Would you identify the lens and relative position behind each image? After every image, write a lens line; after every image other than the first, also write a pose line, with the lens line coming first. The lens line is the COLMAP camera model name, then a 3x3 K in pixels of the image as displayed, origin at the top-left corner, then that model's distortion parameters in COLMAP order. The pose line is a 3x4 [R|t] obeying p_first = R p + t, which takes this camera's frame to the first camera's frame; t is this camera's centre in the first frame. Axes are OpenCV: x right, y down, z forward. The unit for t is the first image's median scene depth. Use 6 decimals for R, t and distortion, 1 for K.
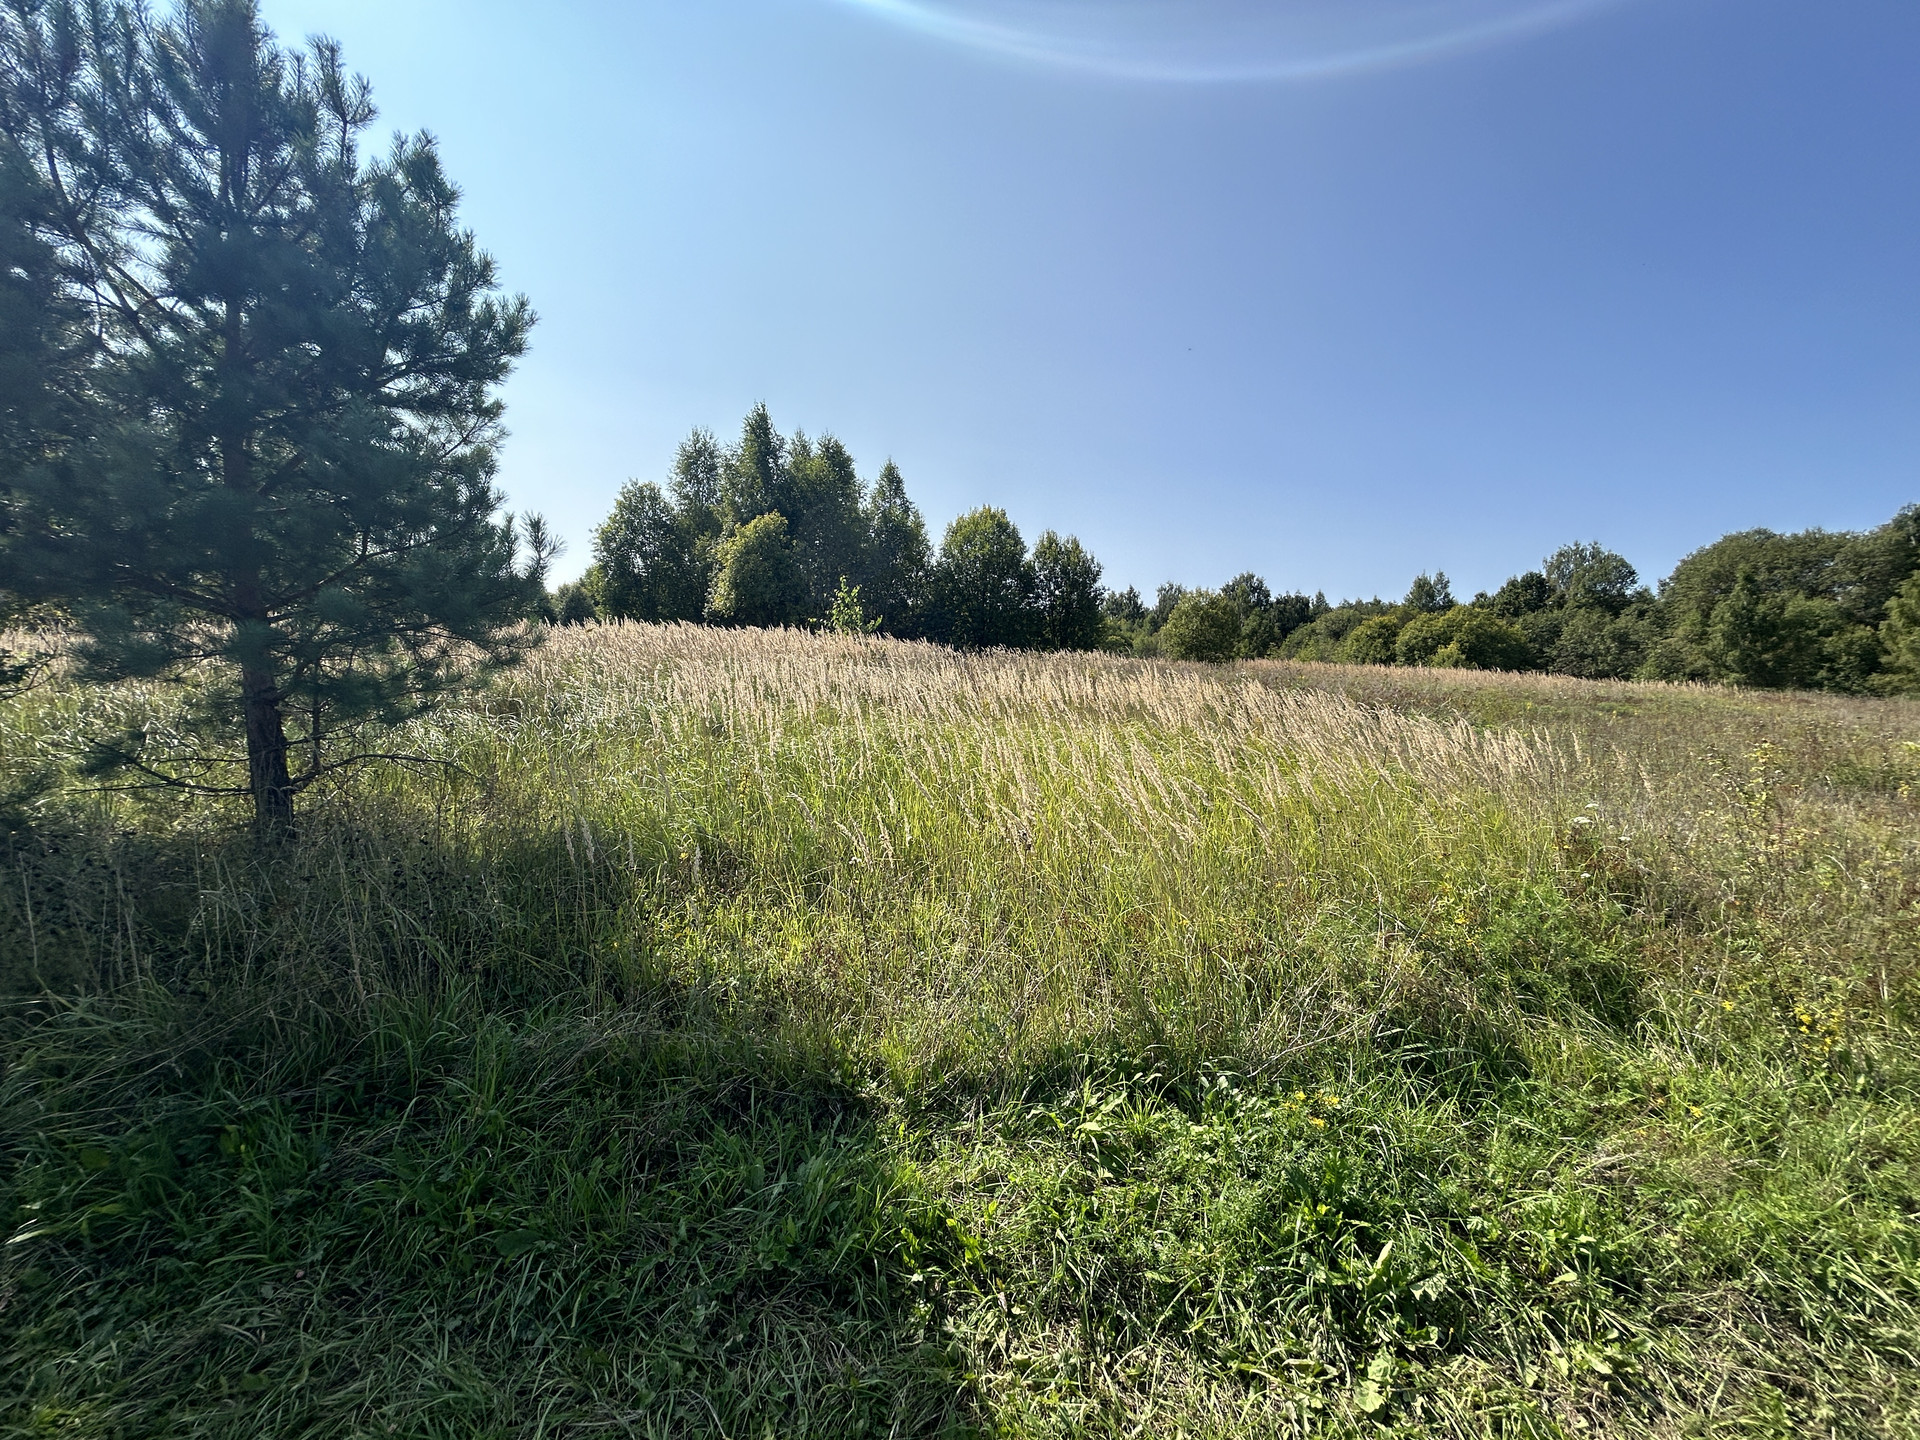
lens RADIAL K [[769.3, 0, 954.9], [0, 769.3, 721.0], [0, 0, 1]] dist [-0.004046, 0.001362]
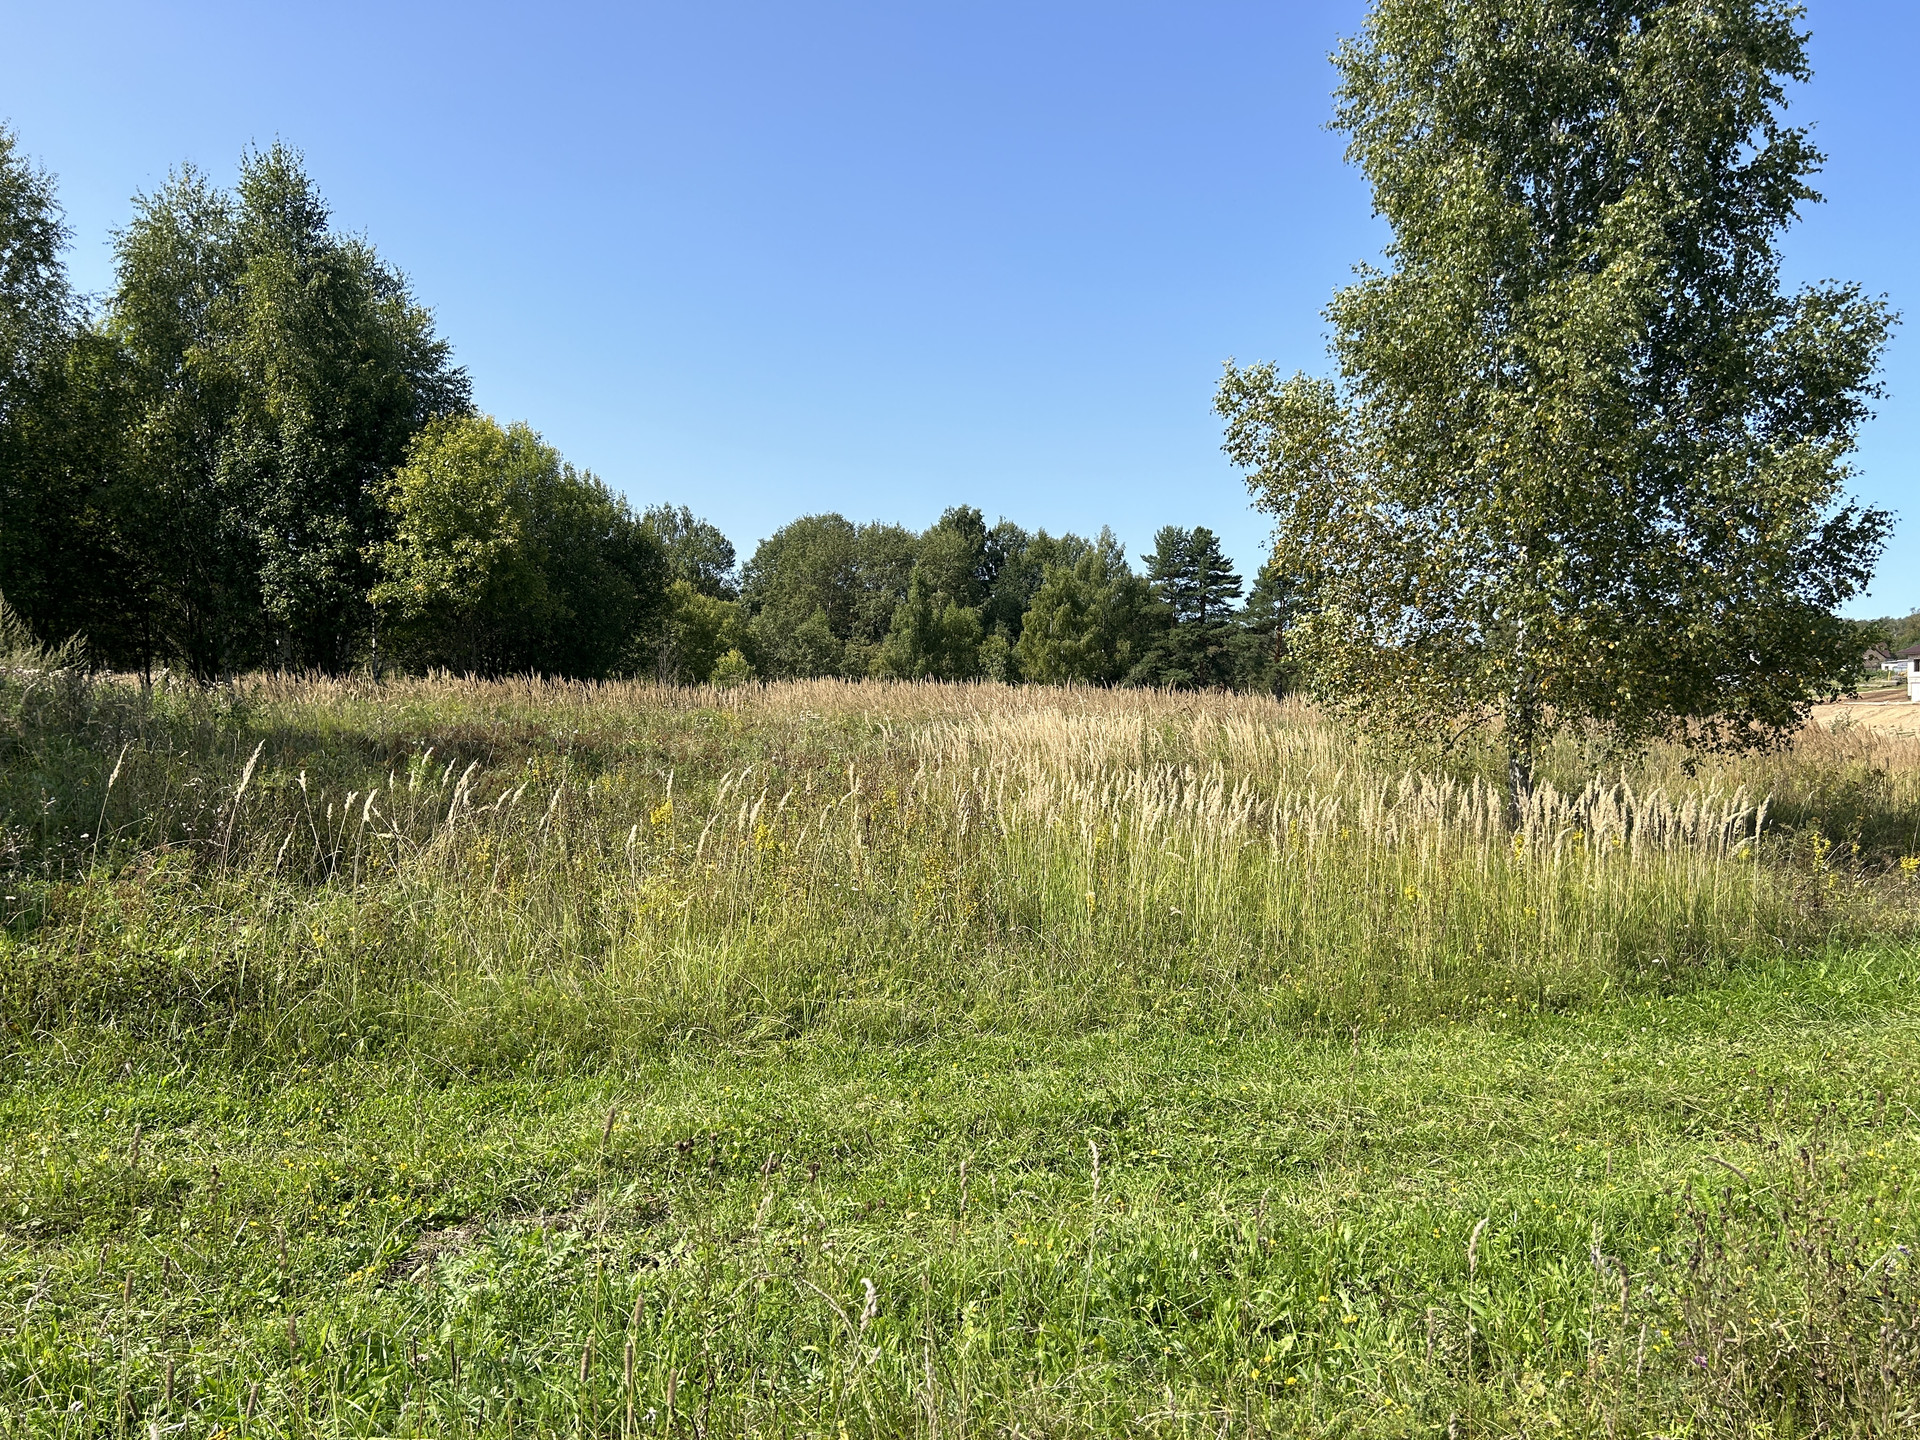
lens RADIAL K [[1434.9, 0, 960.2], [0, 1434.9, 733.1], [0, 0, 1]] dist [0.076753, -0.089837]
pose [[0.506790, -0.038926, 0.861190, -3.874340], [0.053744, 0.998463, 0.013504, -0.215033], [-0.860393, 0.039441, 0.508103, 0.798145]]
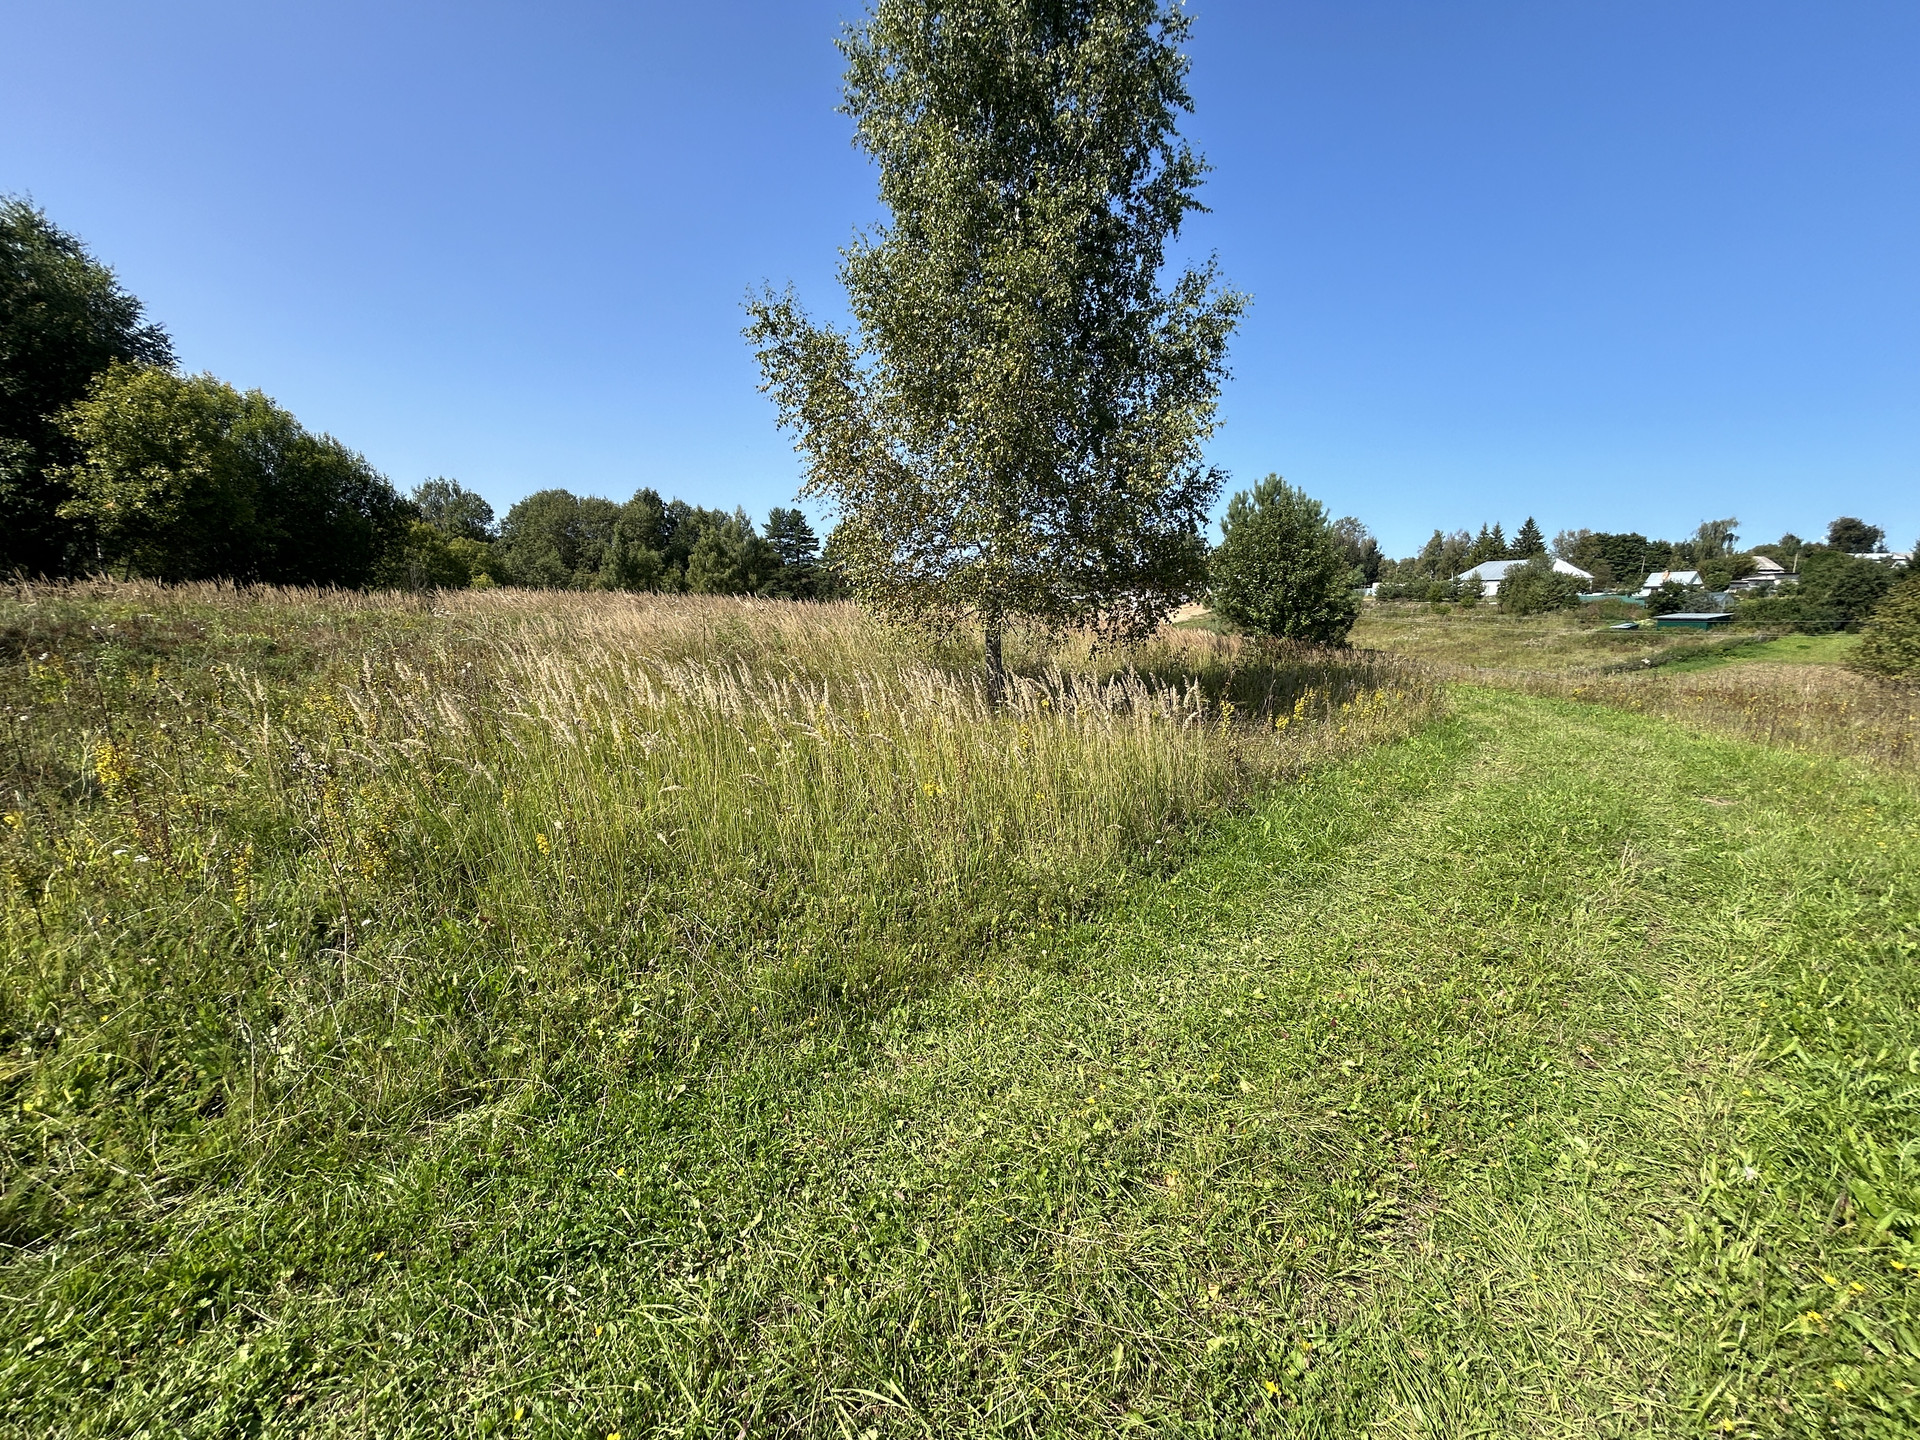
lens RADIAL K [[769.3, 0, 954.6], [0, 769.3, 732.6], [0, 0, 1]] dist [-0.004046, 0.001362]
pose [[0.170989, -0.173249, 0.969921, -3.284279], [0.050058, 0.984675, 0.167059, -0.193620], [-0.984000, 0.019987, 0.177042, 0.944297]]
